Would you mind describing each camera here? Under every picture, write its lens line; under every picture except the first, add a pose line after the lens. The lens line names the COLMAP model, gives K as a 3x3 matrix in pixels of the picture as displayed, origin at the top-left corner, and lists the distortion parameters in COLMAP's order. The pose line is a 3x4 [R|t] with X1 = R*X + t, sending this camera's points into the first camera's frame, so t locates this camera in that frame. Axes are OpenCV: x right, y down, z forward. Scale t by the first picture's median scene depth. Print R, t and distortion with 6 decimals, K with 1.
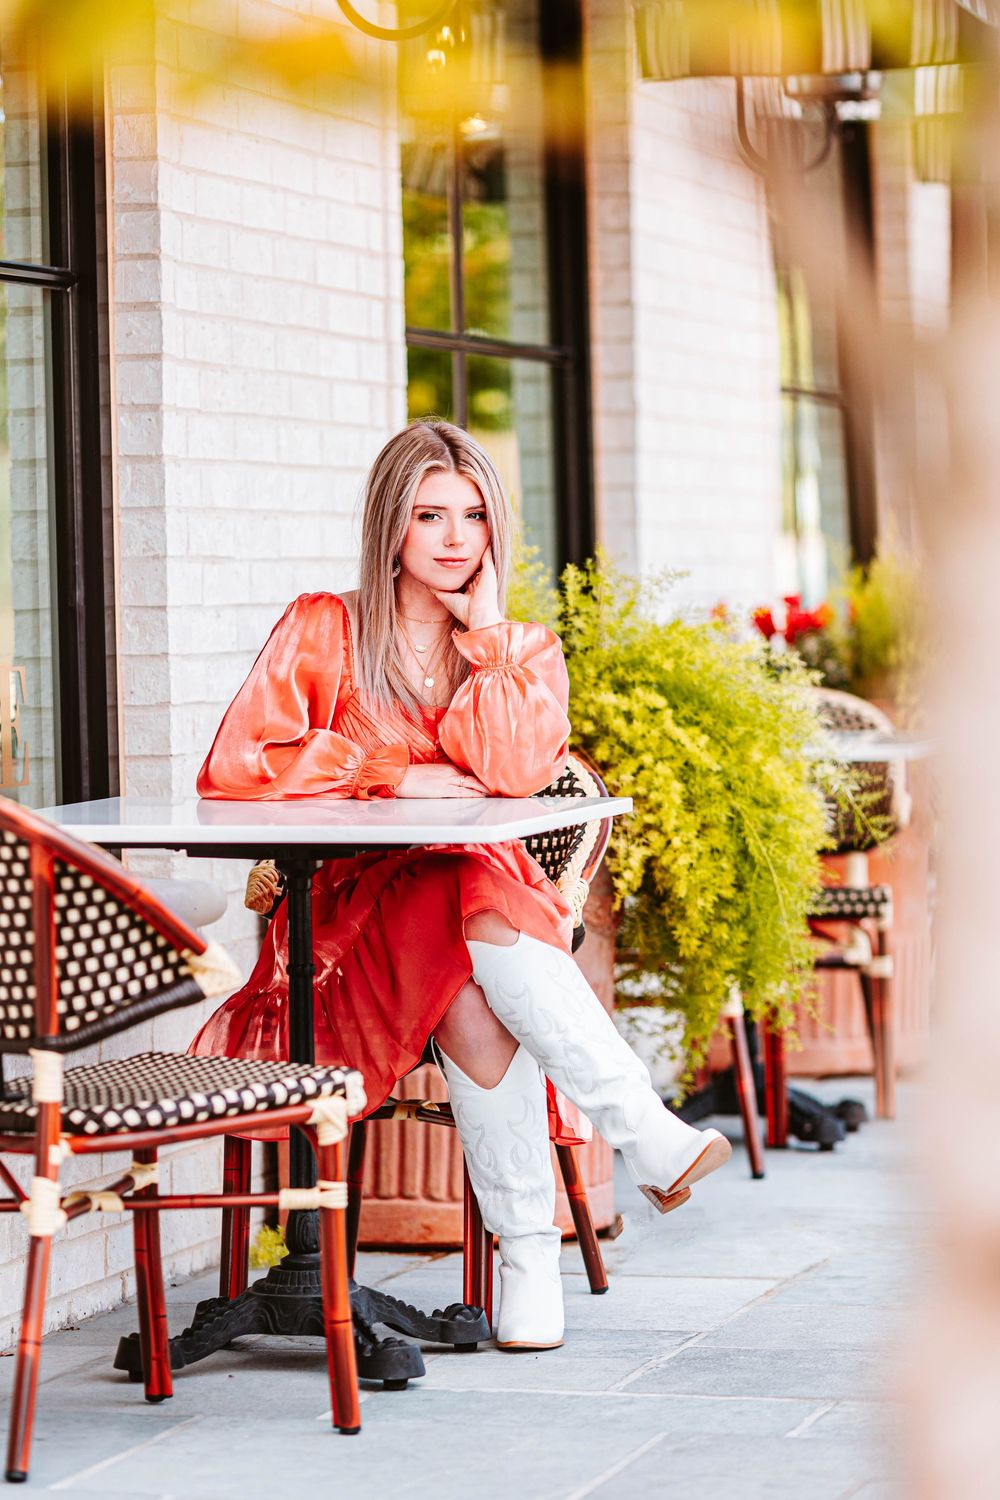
lens RADIAL K [[5717.0, 0, 500.0], [0, 5717.0, 750.0], [0, 0, 1]] dist [-0.061135, -2.823908]
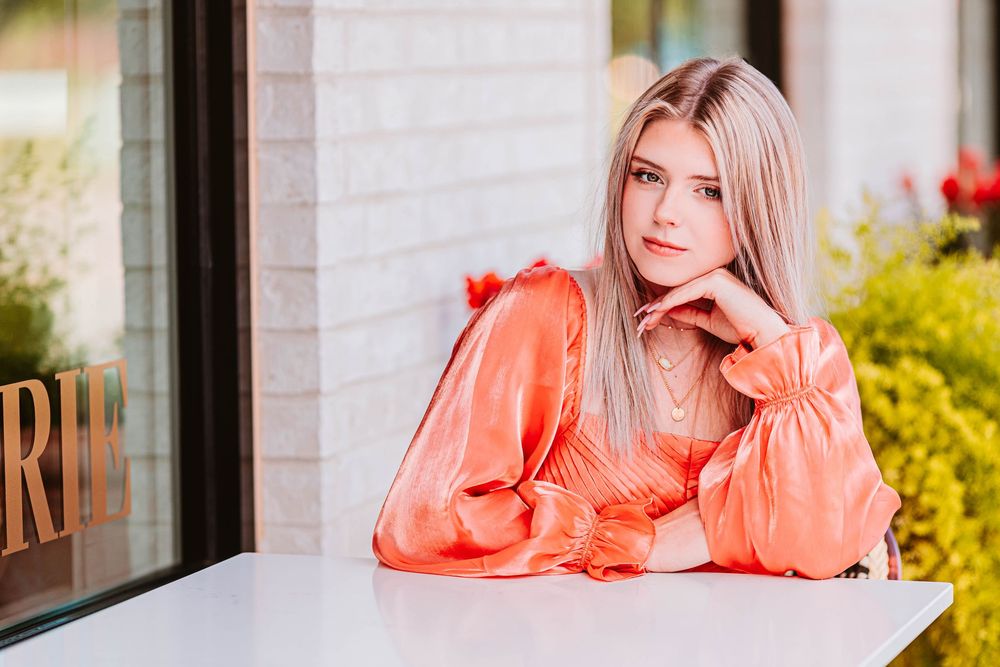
lens RADIAL K [[3865.1, 0, 500.0], [0, 3865.1, 333.5], [0, 0, 1]] dist [0.005525, -2.793243]
pose [[0.999908, 0.010626, 0.008373, -0.037829], [-0.011268, 0.996666, 0.080809, -0.058791], [-0.007486, -0.080896, 0.996694, 0.476260]]
